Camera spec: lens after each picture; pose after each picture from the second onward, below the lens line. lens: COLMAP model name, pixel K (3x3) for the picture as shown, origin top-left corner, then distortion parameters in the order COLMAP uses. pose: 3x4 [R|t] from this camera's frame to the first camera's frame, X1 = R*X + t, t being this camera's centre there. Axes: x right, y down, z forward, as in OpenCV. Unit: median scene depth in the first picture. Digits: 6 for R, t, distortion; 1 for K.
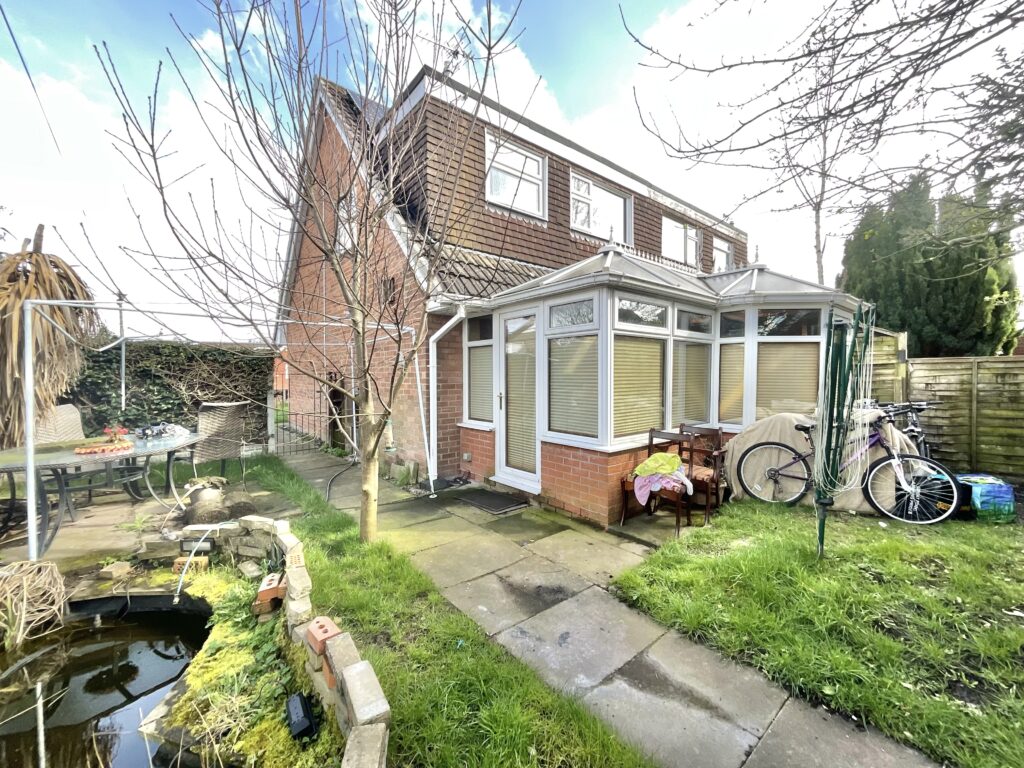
lens RADIAL K [[415.5, 0, 511.8], [0, 415.5, 387.3], [0, 0, 1]] dist [0.005373, -0.000229]
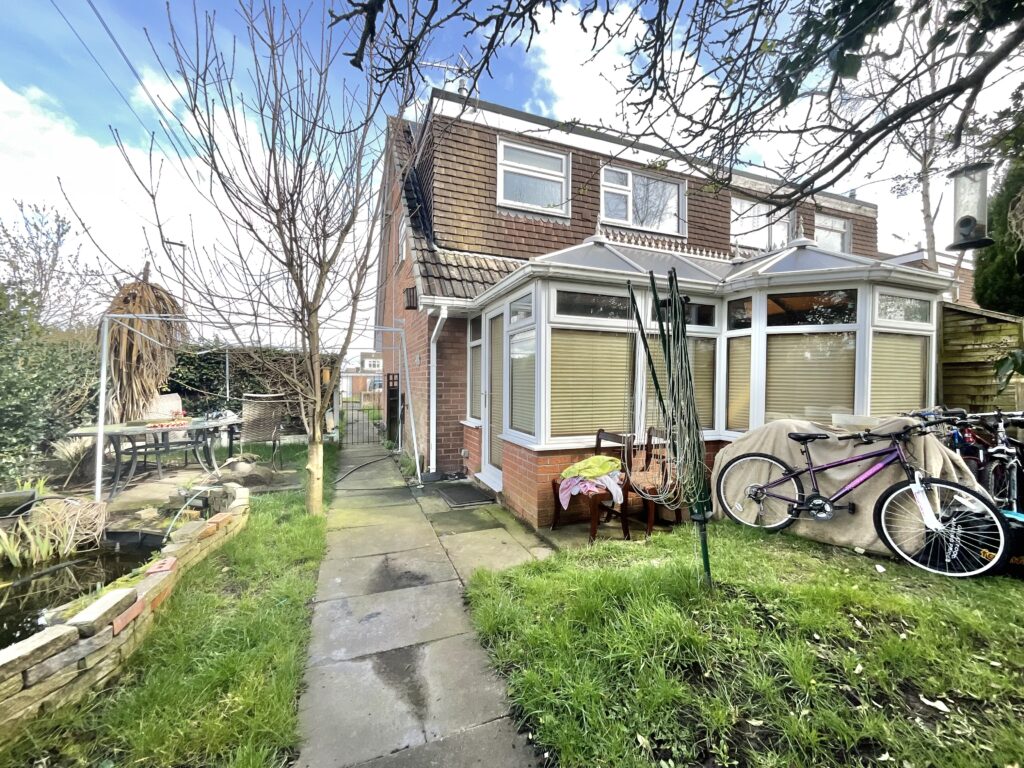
lens RADIAL K [[415.5, 0, 511.8], [0, 415.5, 387.3], [0, 0, 1]] dist [0.005373, -0.000229]
pose [[0.950241, 0.013002, -0.311244, 0.443074], [-0.019229, 0.999671, -0.016947, 0.025962], [0.310922, 0.022089, 0.950179, 0.067206]]
